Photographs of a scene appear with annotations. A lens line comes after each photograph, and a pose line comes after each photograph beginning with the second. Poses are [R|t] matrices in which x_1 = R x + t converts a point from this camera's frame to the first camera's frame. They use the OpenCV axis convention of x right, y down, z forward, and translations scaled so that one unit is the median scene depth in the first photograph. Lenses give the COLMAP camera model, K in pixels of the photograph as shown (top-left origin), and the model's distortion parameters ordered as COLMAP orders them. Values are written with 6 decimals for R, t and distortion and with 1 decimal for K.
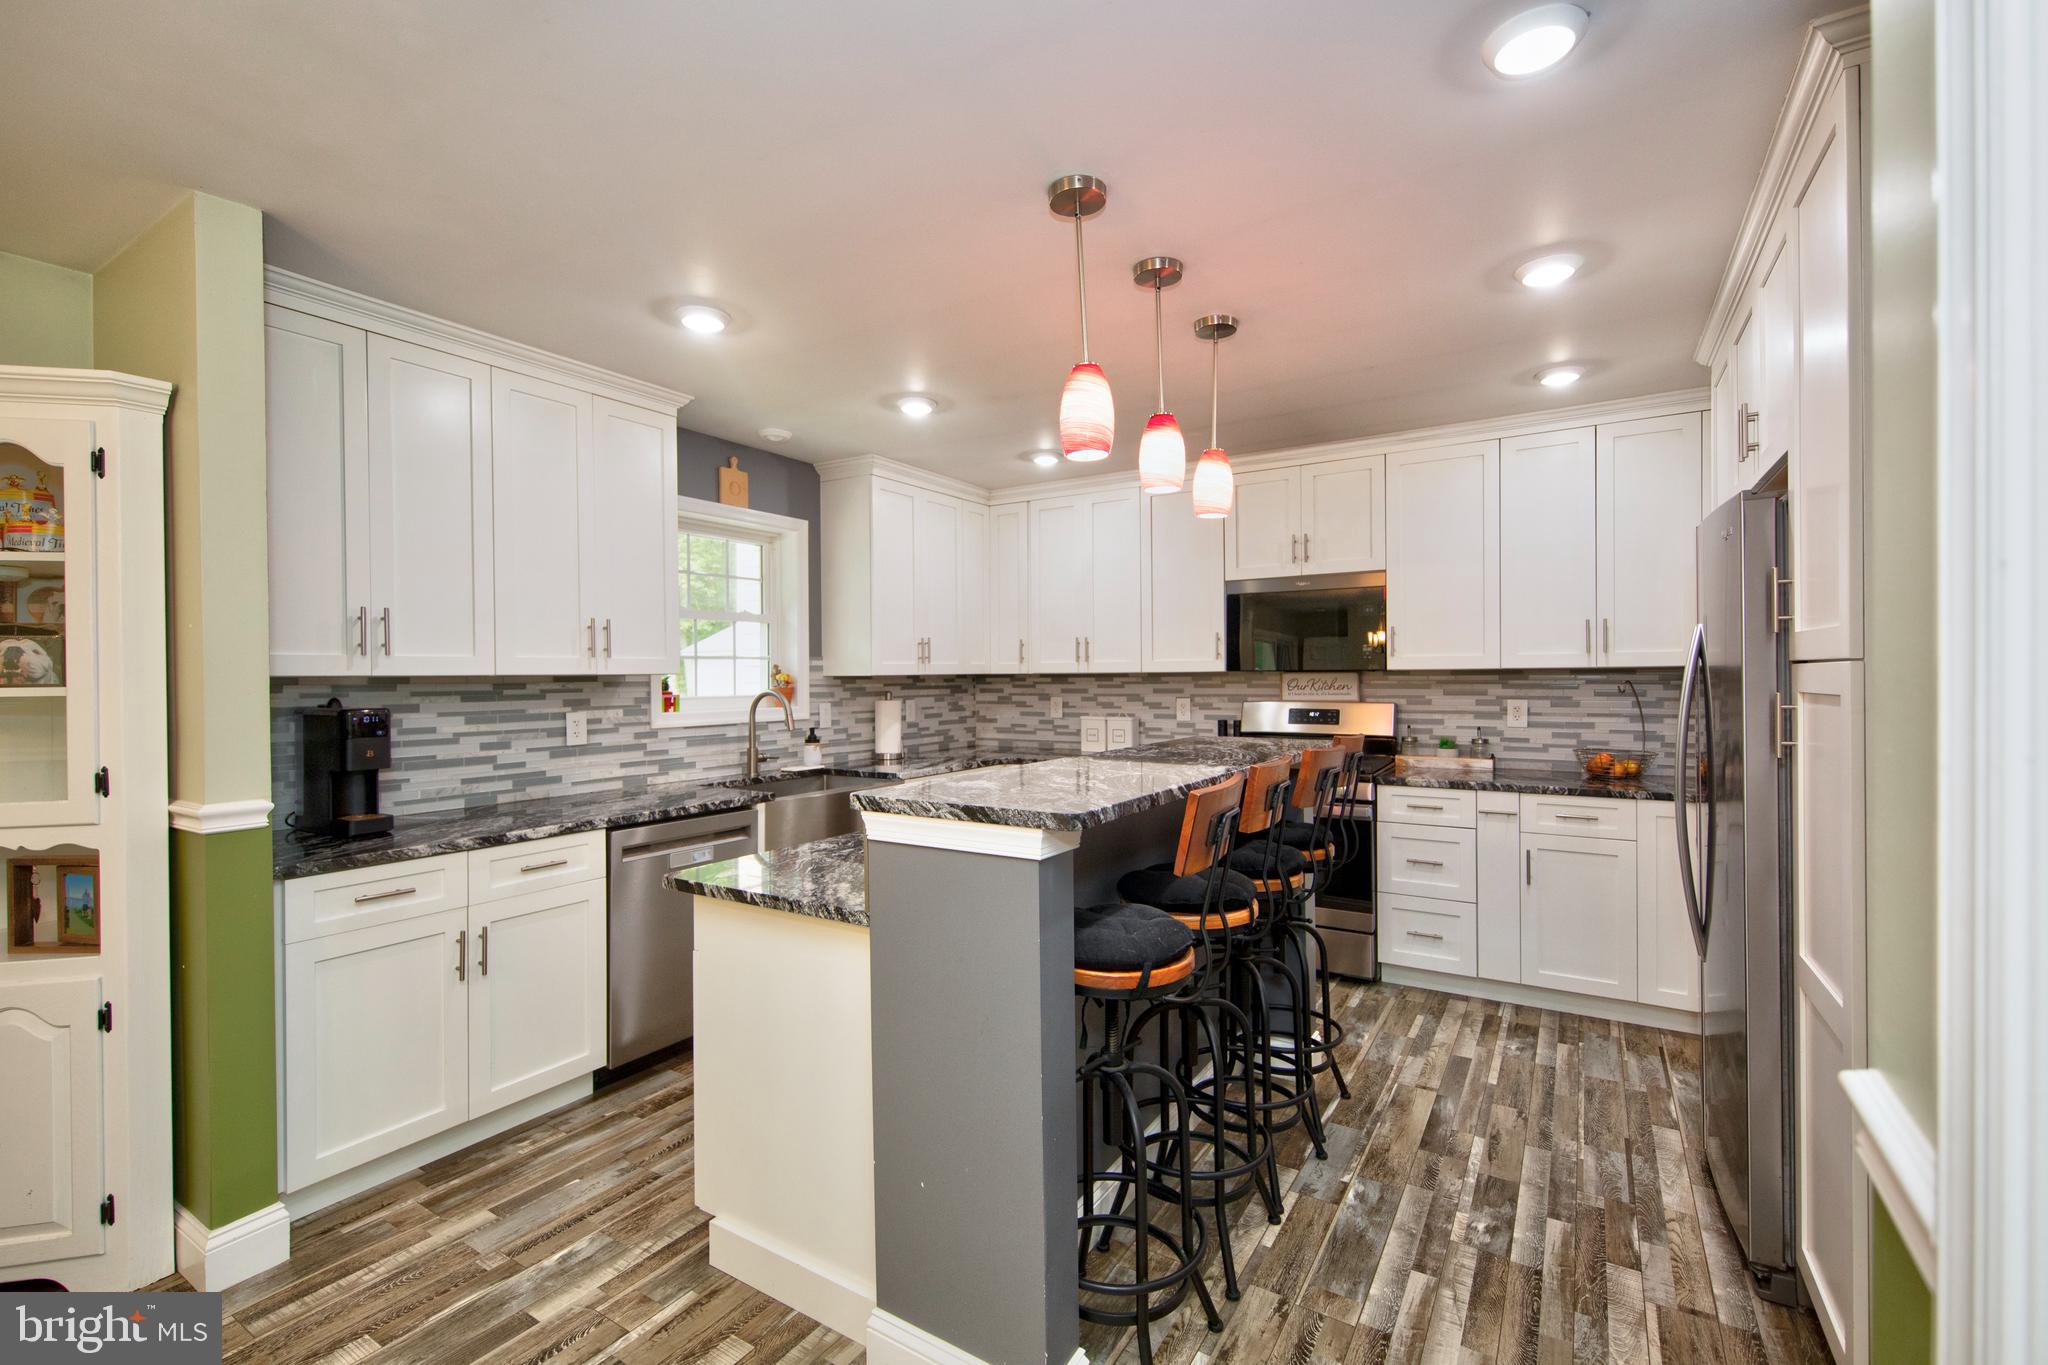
lens RADIAL K [[866.7, 0, 1024.0], [0, 866.7, 682.5], [0, 0, 1]] dist [-0.010477, -0.000045]
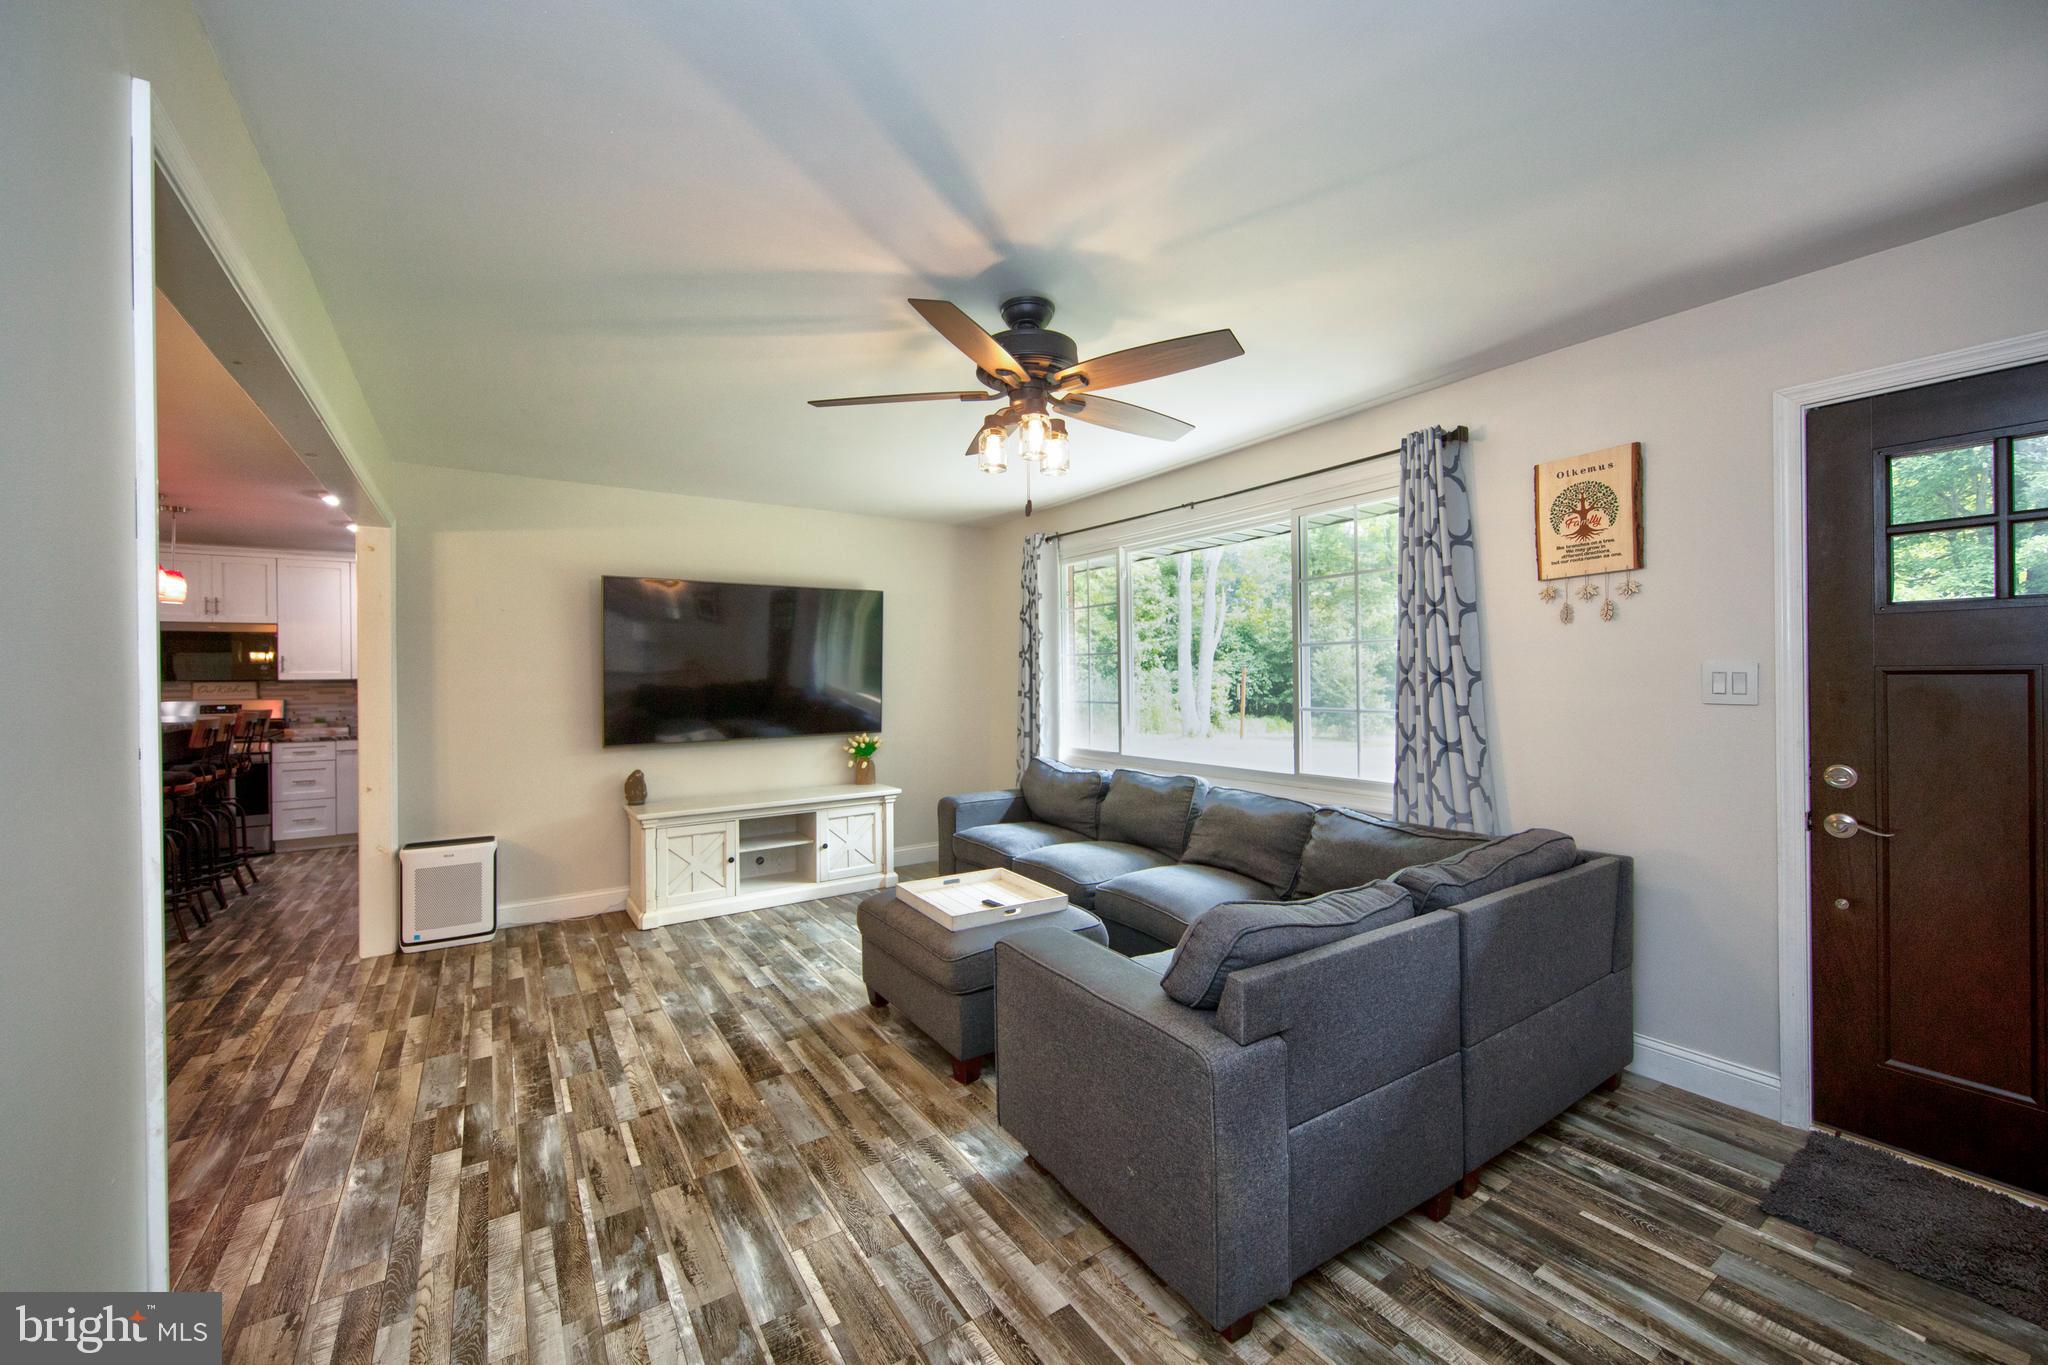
lens RADIAL K [[802.1, 0, 1024.0], [0, 802.1, 682.5], [0, 0, 1]] dist [-0.000967, -0.000230]
pose [[0.403771, 0.001246, 0.914859, -0.539566], [0.009329, 0.999941, -0.005480, 0.015391], [-0.914813, 0.010747, 0.403735, -1.228872]]
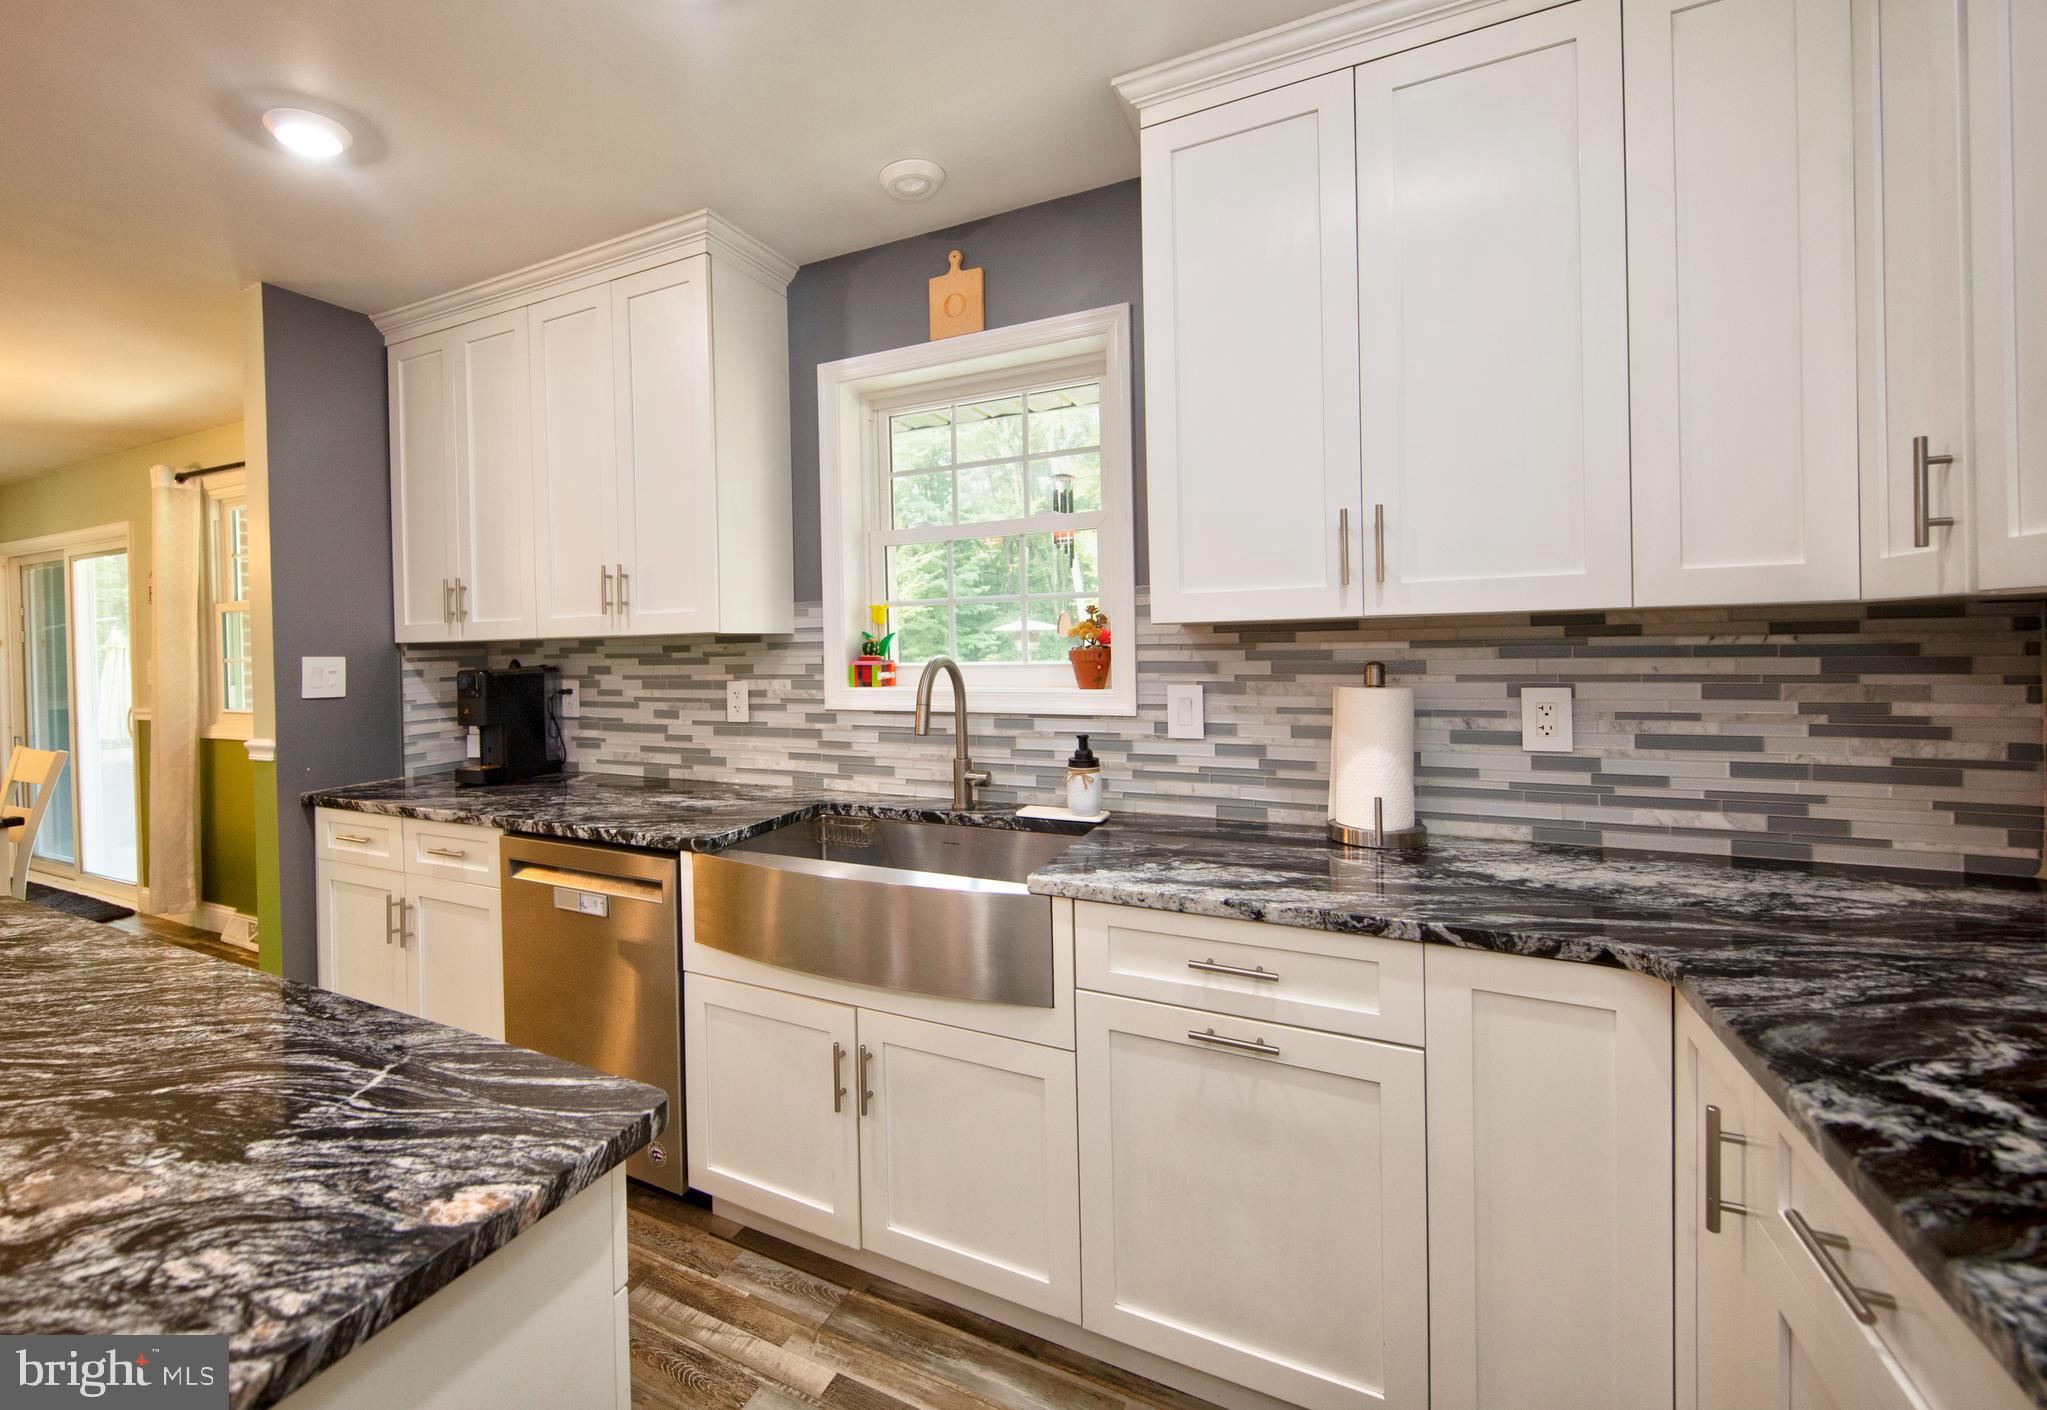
lens RADIAL K [[938.3, 0, 1023.2], [0, 938.3, 639.3], [0, 0, 1]] dist [0.002689, 0.000179]
pose [[0.052063, 0.017435, -0.998492, 0.350317], [0.018179, 0.999665, 0.018404, -0.014813], [0.998478, -0.019110, 0.051728, 1.190277]]
